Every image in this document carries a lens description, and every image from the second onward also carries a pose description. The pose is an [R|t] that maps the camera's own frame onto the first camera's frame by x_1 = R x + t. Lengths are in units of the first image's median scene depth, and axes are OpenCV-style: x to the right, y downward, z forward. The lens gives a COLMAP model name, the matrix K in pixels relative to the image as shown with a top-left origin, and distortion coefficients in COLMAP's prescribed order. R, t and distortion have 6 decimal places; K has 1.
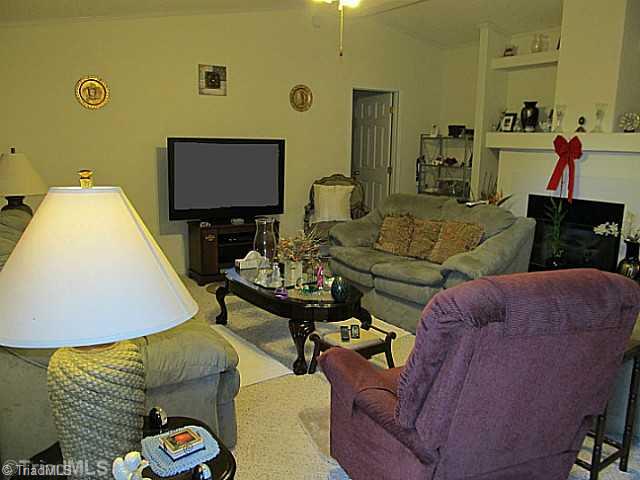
lens RADIAL K [[522.8, 0, 320.0], [0, 522.8, 240.0], [0, 0, 1]] dist [-0.058098, 0.001780]
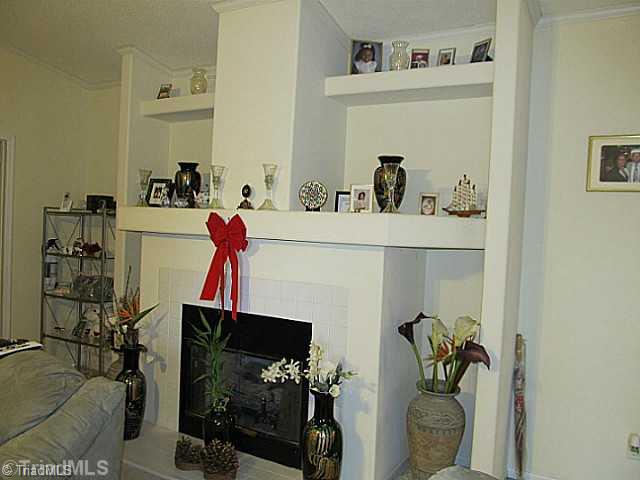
lens RADIAL K [[522.8, 0, 320.0], [0, 522.8, 240.0], [0, 0, 1]] dist [-0.058098, 0.001780]
pose [[0.891235, 0.013640, 0.453338, 0.285630], [0.052773, 0.989639, -0.133525, -0.077858], [-0.450462, 0.142926, 0.881281, 0.380990]]
